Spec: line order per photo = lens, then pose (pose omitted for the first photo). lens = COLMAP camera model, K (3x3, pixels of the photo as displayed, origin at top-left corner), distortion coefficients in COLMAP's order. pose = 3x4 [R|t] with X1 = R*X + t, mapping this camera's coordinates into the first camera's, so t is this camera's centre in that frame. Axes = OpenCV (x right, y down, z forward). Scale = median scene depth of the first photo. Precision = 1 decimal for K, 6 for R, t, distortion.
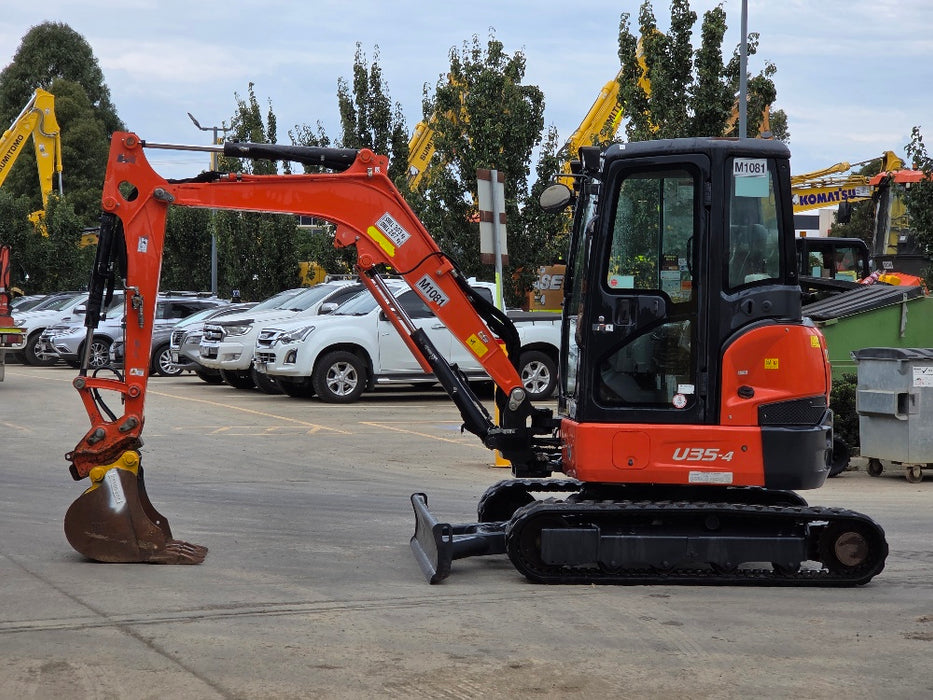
lens RADIAL K [[1767.7, 0, 460.8], [0, 1767.7, 350.3], [0, 0, 1]] dist [-0.000809, 0.000000]
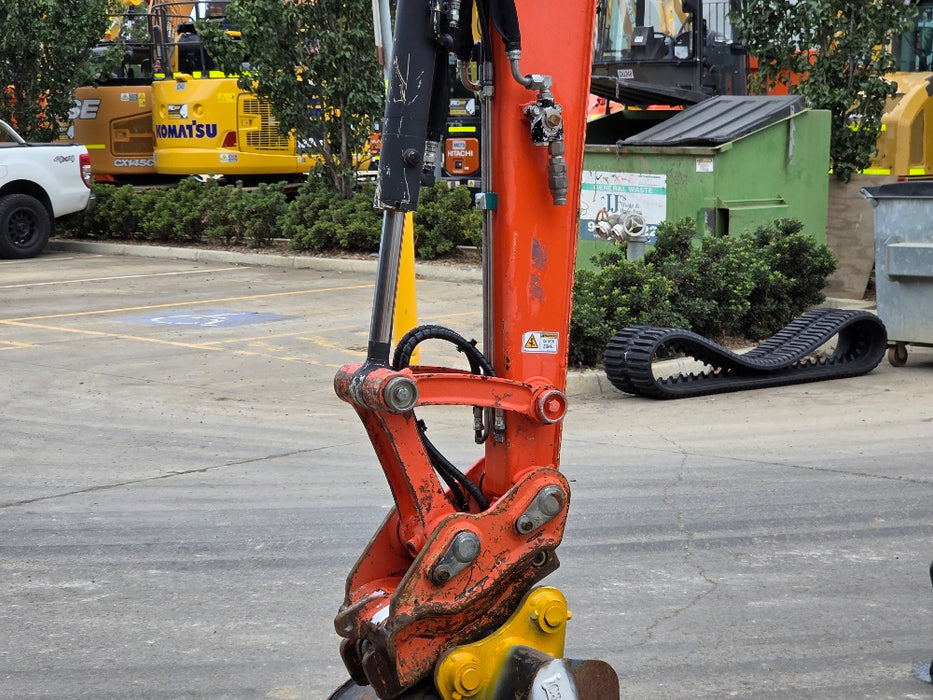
lens RADIAL K [[1767.7, 0, 443.4], [0, 1767.7, 329.8], [0, 0, 1]] dist [-0.000809, 0.000000]
pose [[0.922565, -0.067599, 0.379875, -0.320542], [0.036250, 0.995364, 0.089089, -0.019274], [-0.384136, -0.068419, 0.920738, 0.705356]]
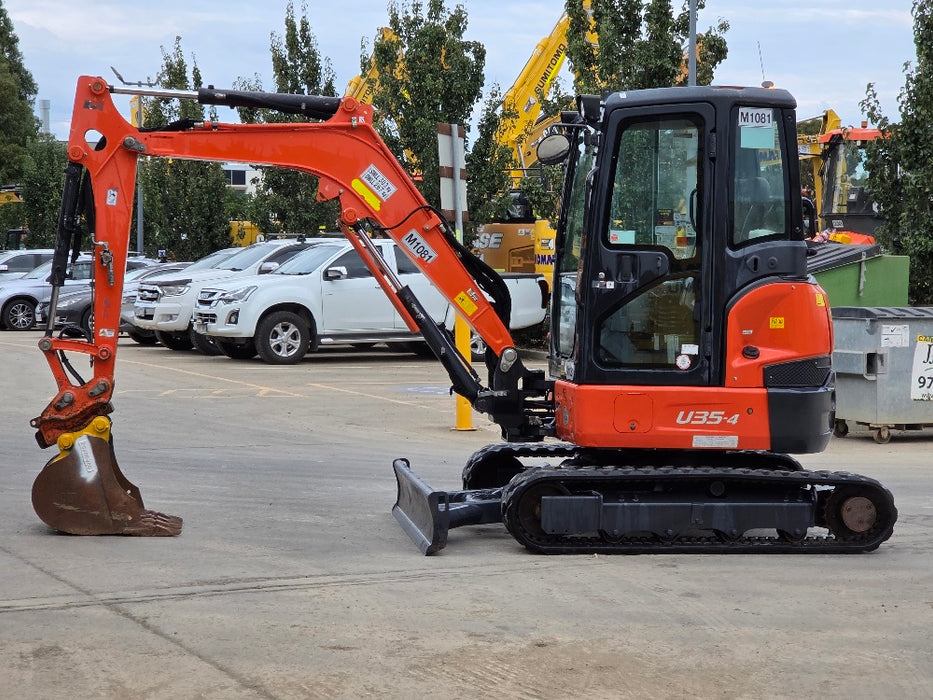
lens RADIAL K [[1767.7, 0, 476.5], [0, 1767.7, 353.3], [0, 0, 1]] dist [-0.000809, 0.000000]
pose [[0.998371, -0.002791, 0.056990, -0.040193], [0.001428, 0.999712, 0.023939, 0.000968], [-0.057041, -0.023818, 0.998088, 0.047684]]
